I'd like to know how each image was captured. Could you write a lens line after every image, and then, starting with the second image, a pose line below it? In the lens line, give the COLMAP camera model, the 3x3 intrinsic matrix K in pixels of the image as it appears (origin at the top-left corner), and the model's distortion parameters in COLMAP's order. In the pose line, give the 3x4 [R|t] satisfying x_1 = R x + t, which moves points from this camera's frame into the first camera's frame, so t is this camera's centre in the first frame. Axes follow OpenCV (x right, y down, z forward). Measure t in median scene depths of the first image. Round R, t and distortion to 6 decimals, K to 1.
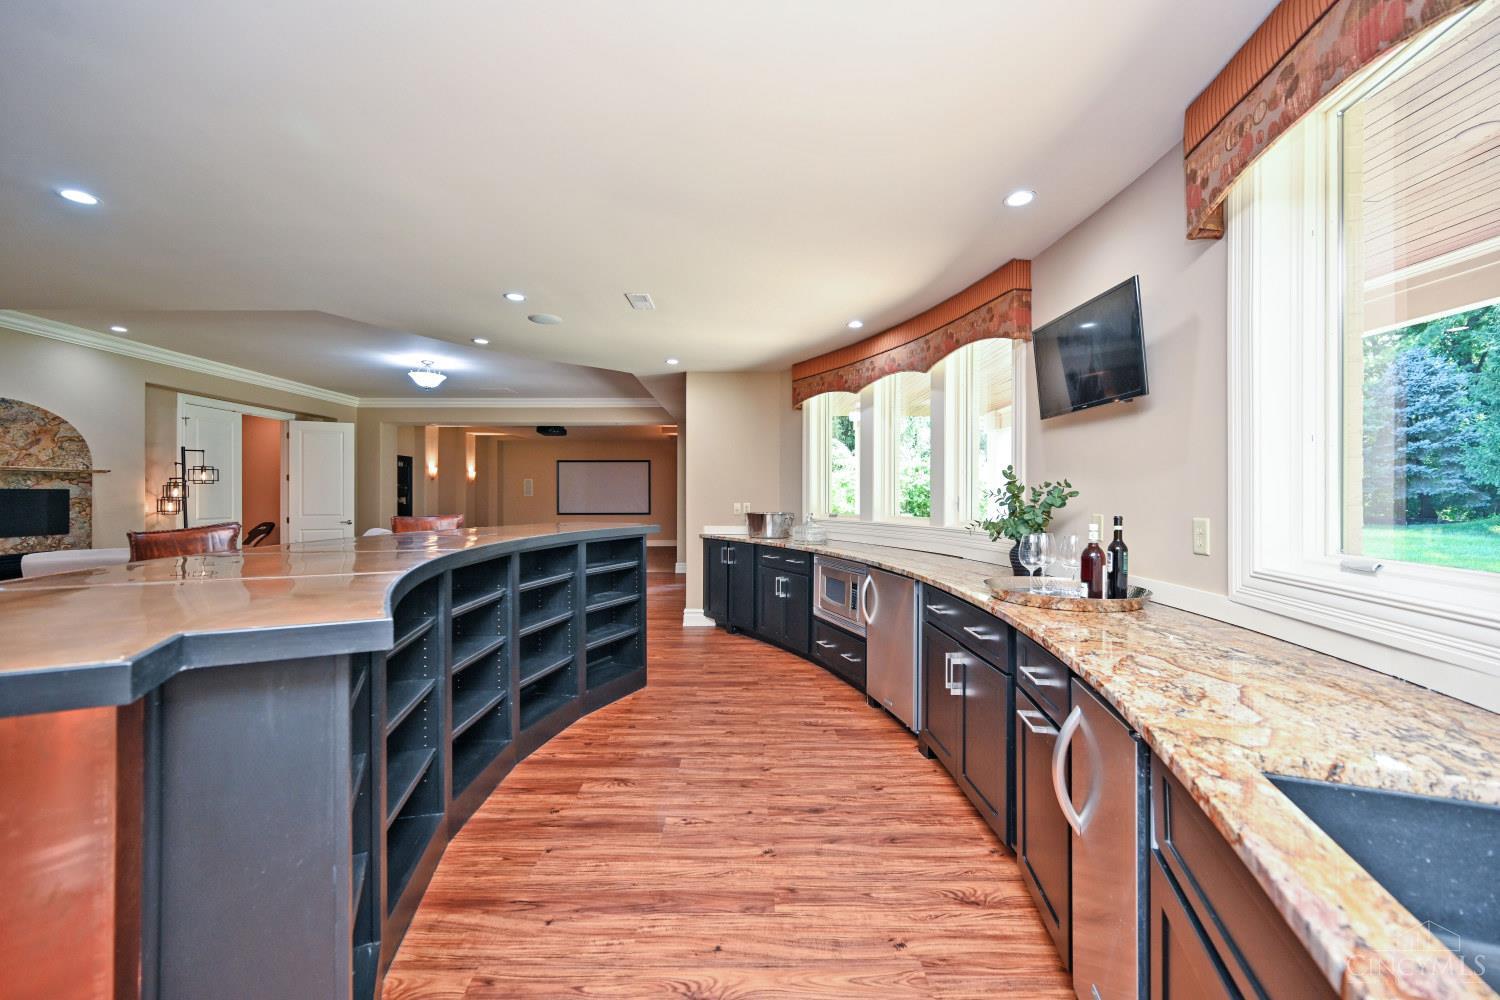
lens RADIAL K [[593.1, 0, 749.0], [0, 593.1, 494.0], [0, 0, 1]] dist [-0.000673, -0.000047]
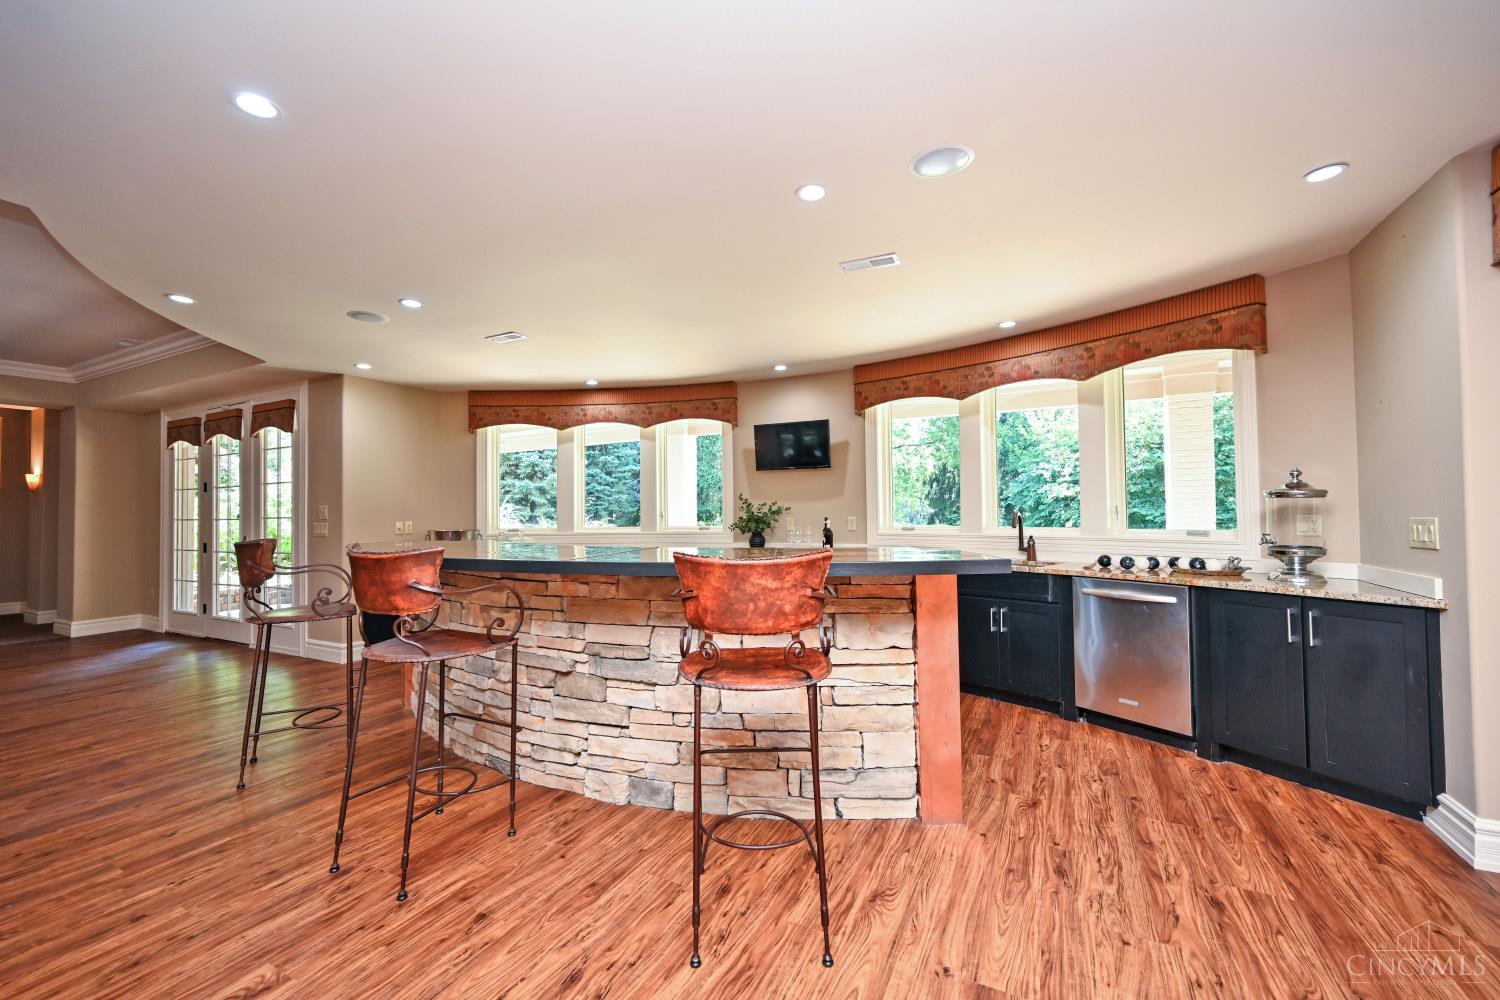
lens RADIAL K [[600.2, 0, 754.4], [0, 600.2, 503.5], [0, 0, 1]] dist [-0.001270, -0.000276]
pose [[0.458545, 0.005916, 0.888652, -0.677299], [0.008810, 0.999898, -0.011202, 0.002563], [-0.888628, 0.012966, 0.458446, 0.053811]]
